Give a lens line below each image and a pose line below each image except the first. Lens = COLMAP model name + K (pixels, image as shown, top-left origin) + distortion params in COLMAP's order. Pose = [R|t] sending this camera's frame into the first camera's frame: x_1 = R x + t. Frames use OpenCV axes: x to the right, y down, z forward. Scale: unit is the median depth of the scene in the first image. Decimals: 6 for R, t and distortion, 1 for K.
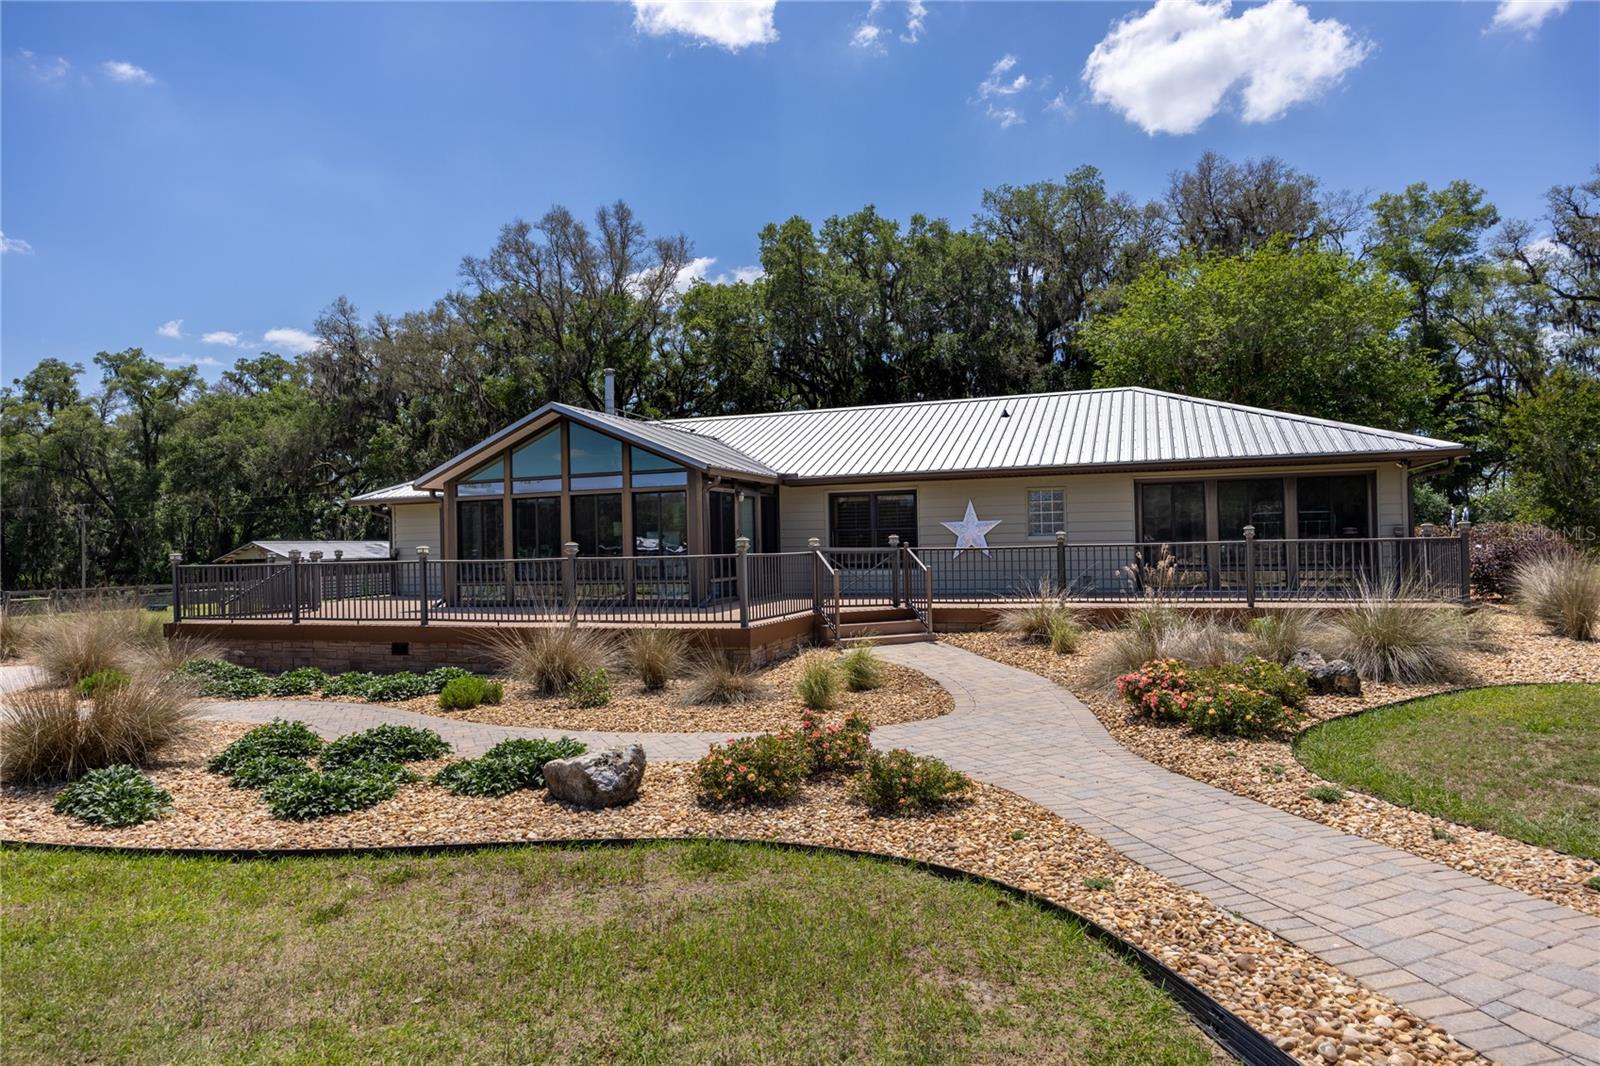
lens RADIAL K [[953.7, 0, 806.5], [0, 953.7, 529.9], [0, 0, 1]] dist [-0.004469, -0.000806]
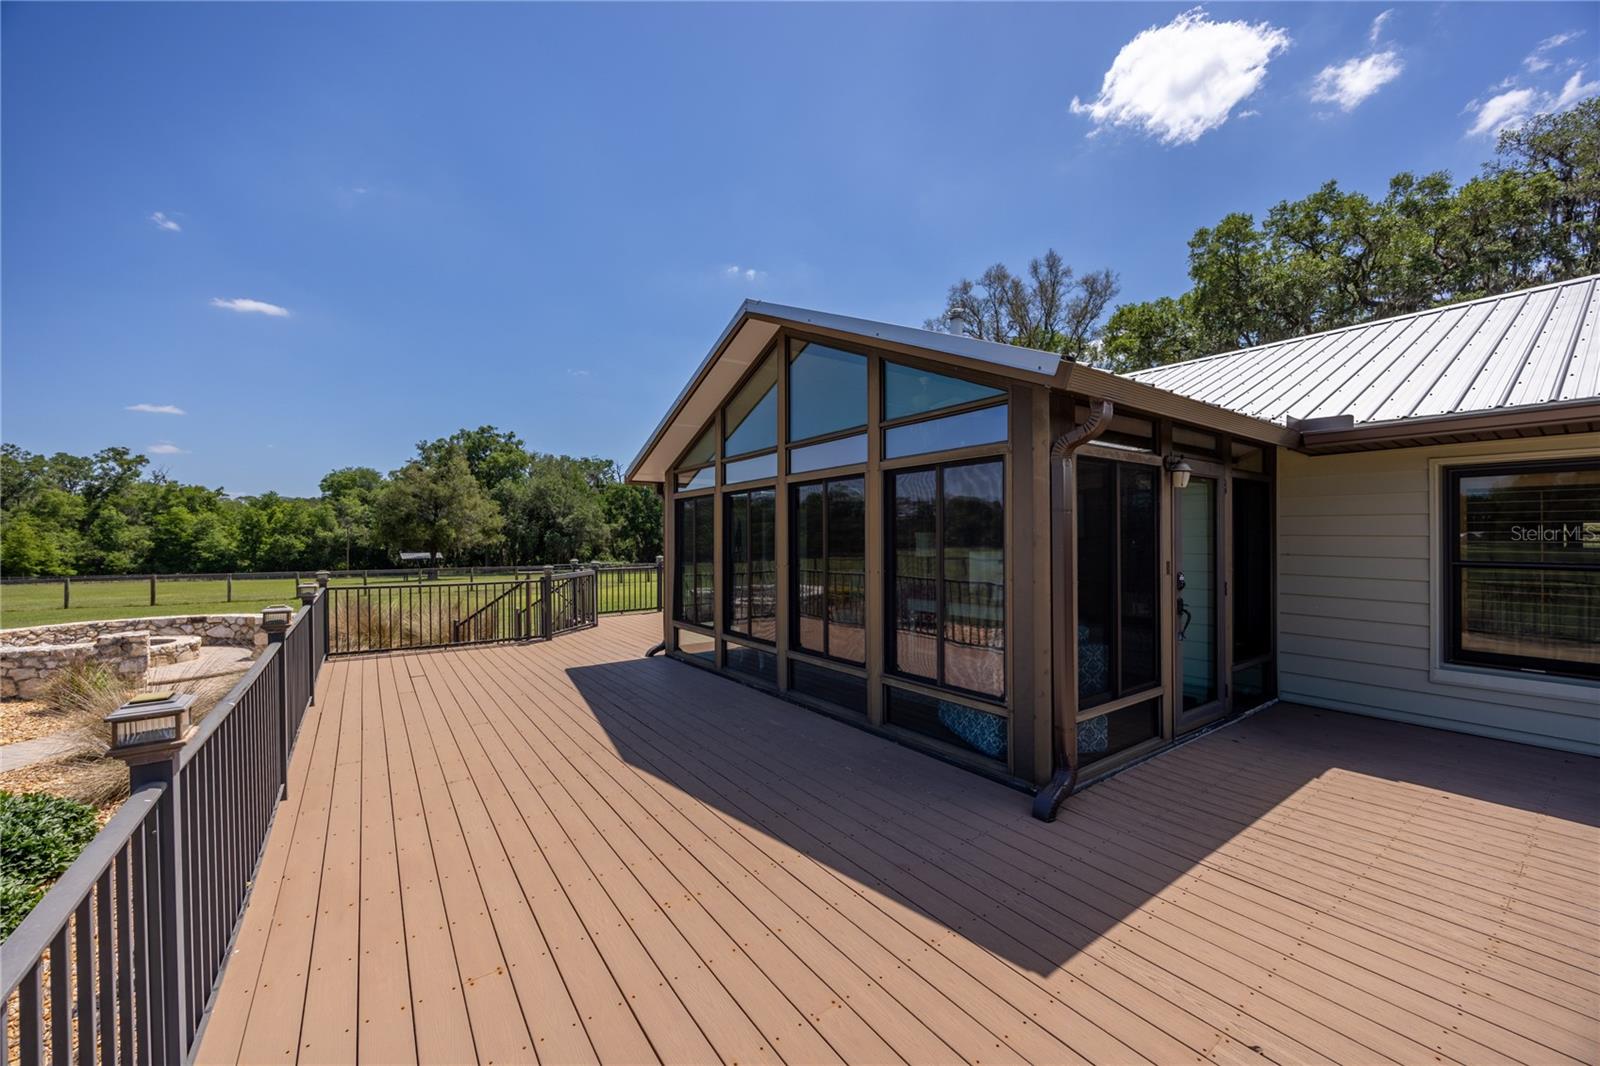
lens RADIAL K [[617.7, 0, 798.1], [0, 617.7, 534.1], [0, 0, 1]] dist [-0.003268, -0.000355]
pose [[0.825382, 0.019195, -0.564249, -0.016045], [-0.009352, 0.999750, 0.020330, -0.004482], [0.564498, -0.011503, 0.825354, 0.206559]]
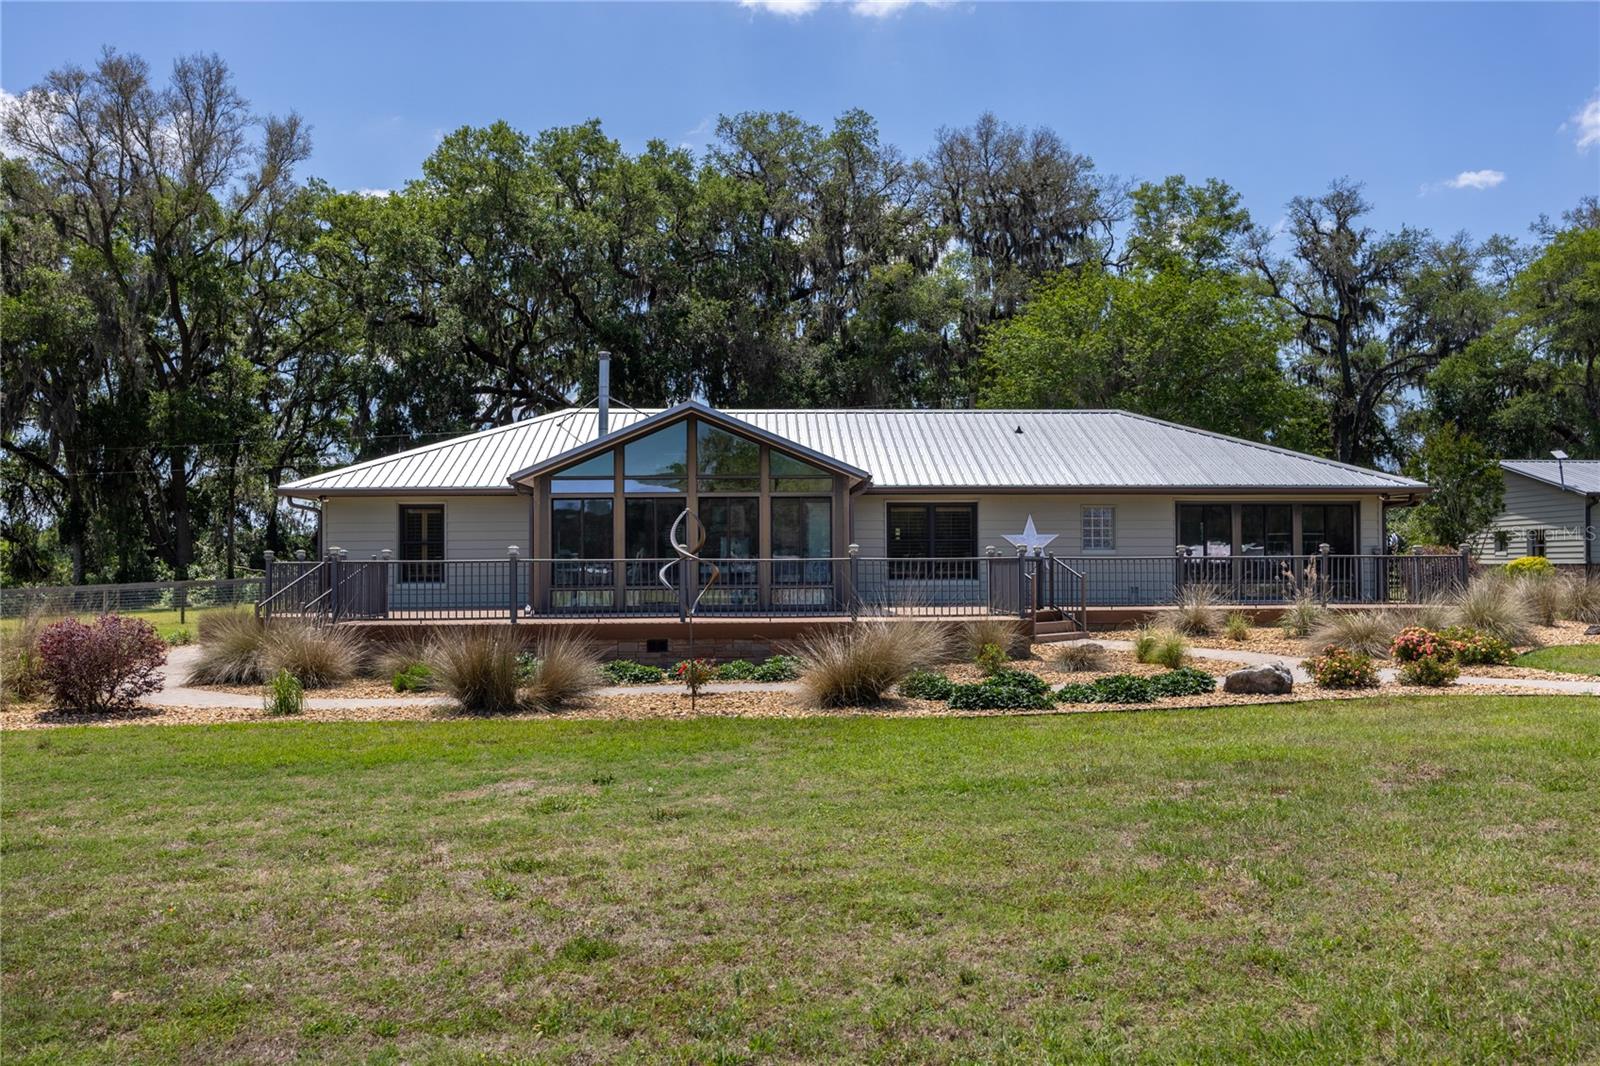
lens RADIAL K [[1393.6, 0, 796.6], [0, 1393.6, 535.3], [0, 0, 1]] dist [-0.012224, 0.003115]
pose [[0.925820, 0.026344, 0.377046, -0.195111], [-0.023276, 0.999649, -0.012693, 0.005234], [-0.377248, 0.002975, 0.926108, -0.098538]]
